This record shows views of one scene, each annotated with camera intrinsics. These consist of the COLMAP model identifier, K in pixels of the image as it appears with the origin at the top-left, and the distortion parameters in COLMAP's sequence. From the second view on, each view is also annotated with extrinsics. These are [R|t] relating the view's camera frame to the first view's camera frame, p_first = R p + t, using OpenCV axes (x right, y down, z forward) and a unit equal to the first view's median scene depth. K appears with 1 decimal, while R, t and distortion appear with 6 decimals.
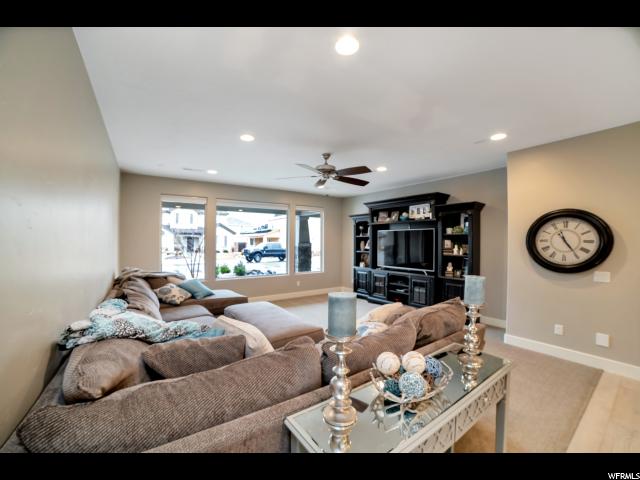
lens RADIAL K [[258.1, 0, 320.0], [0, 258.1, 240.0], [0, 0, 1]] dist [-0.032894, 0.000160]
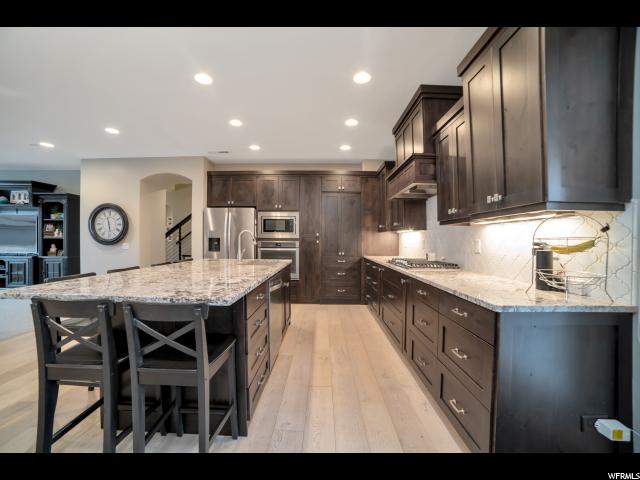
lens RADIAL K [[258.1, 0, 320.0], [0, 258.1, 240.0], [0, 0, 1]] dist [-0.032894, 0.000160]
pose [[0.599019, 0.004418, 0.800722, 0.346643], [-0.010178, 0.999946, 0.002096, 0.056336], [-0.800670, -0.009405, 0.599032, -0.644308]]
